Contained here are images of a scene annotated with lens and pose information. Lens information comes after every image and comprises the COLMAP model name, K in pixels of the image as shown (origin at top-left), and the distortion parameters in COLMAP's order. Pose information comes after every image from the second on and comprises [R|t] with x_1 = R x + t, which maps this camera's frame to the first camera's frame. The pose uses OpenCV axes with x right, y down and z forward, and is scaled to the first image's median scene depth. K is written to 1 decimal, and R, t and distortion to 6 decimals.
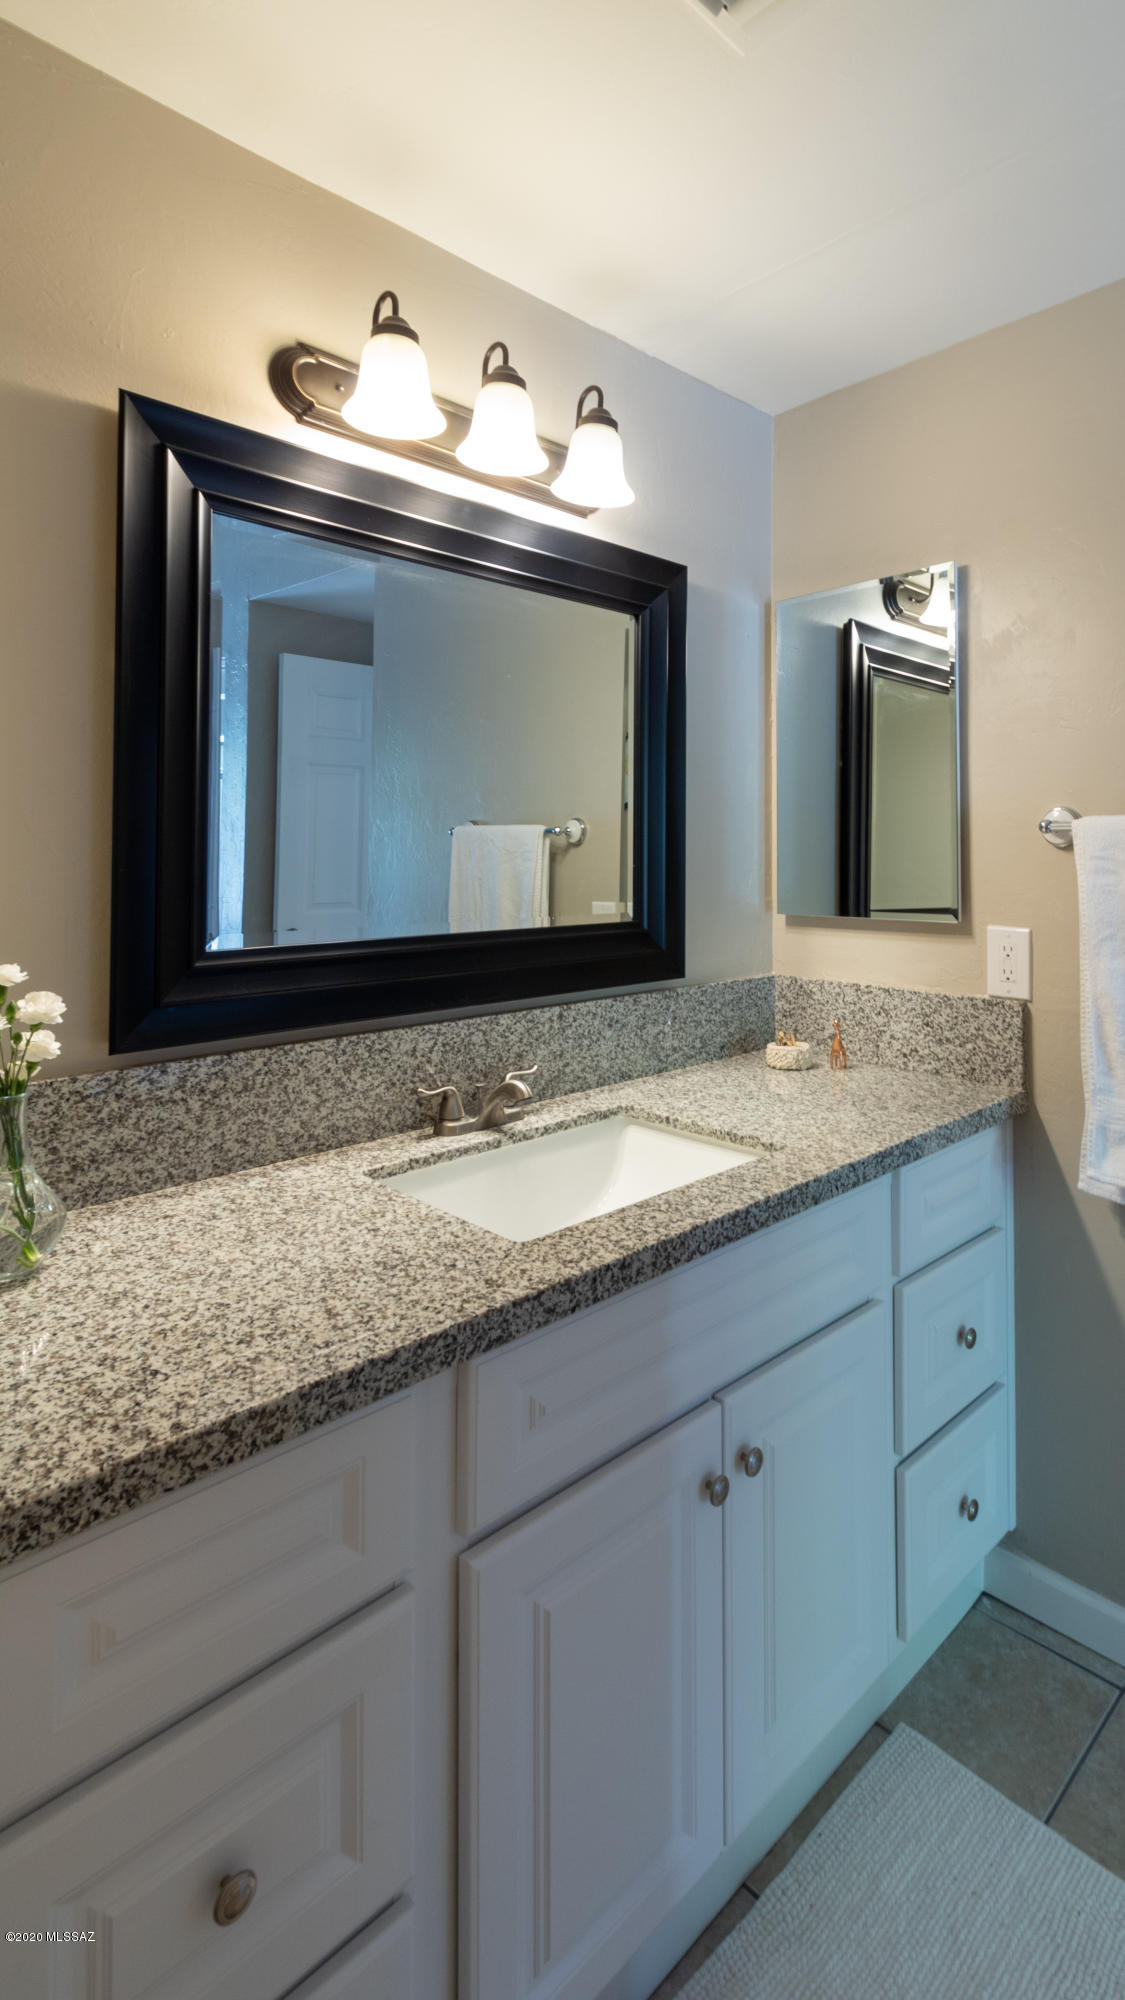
lens RADIAL K [[970.1, 0, 565.8], [0, 970.1, 840.2], [0, 0, 1]] dist [0.000064, 0.000488]
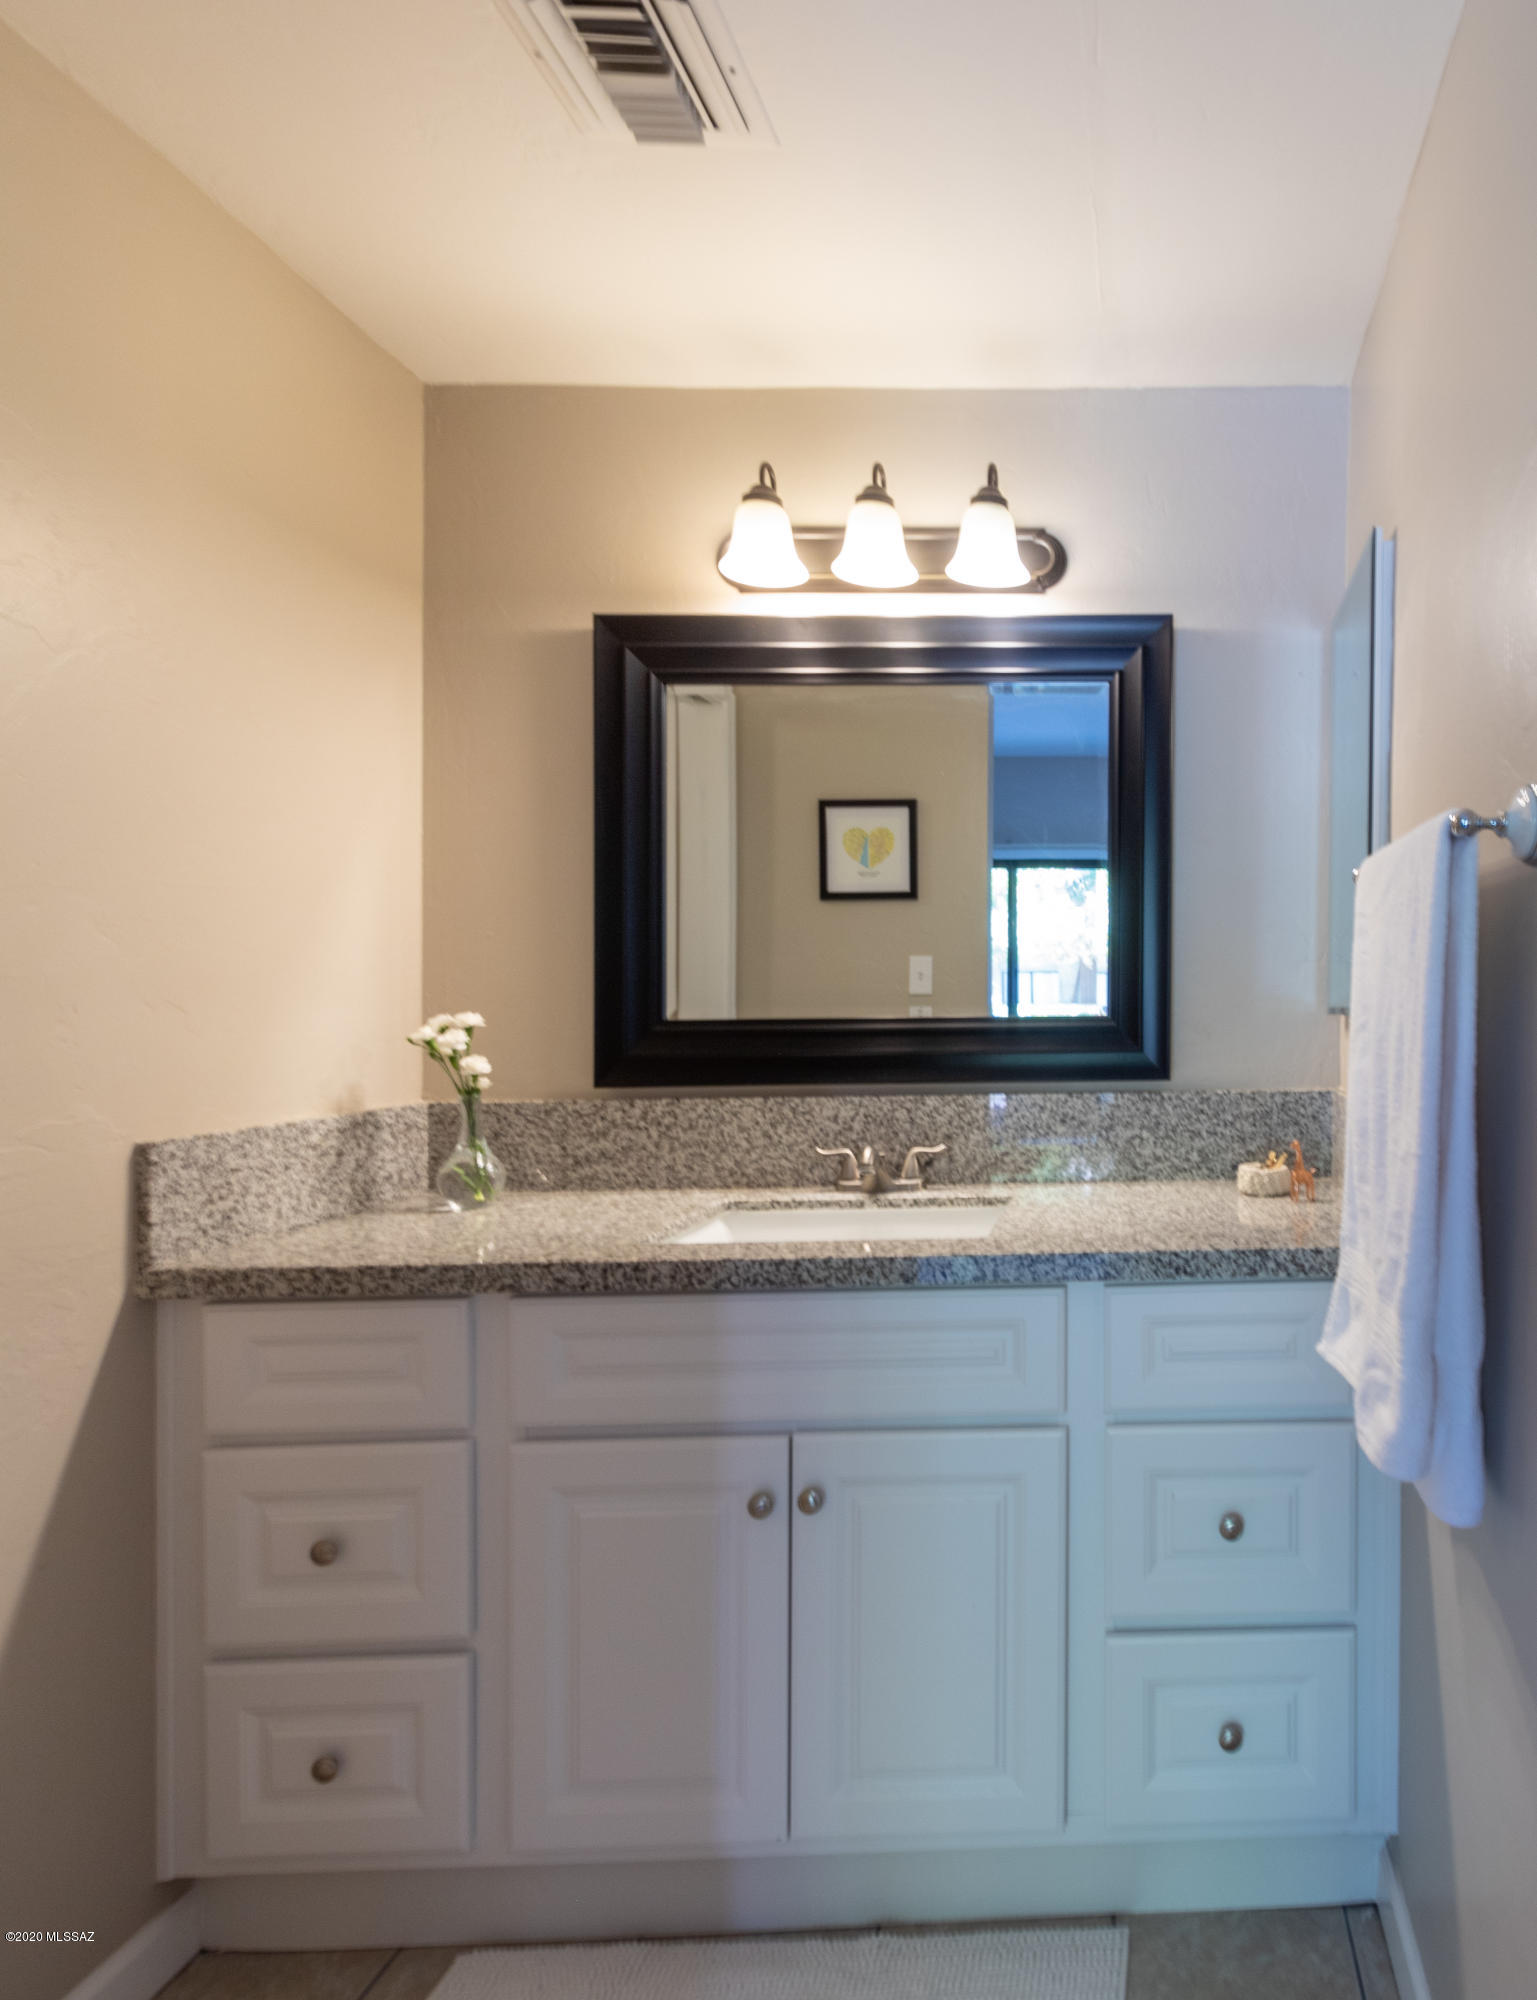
lens RADIAL K [[1071.8, 0, 1069.4], [0, 1071.8, 997.5], [0, 0, 1]] dist [-0.001041, 0.000505]
pose [[0.728729, -0.000150, -0.684802, 0.977372], [0.015412, 0.999750, 0.016181, 0.064237], [0.684628, -0.022345, 0.728550, 0.292131]]
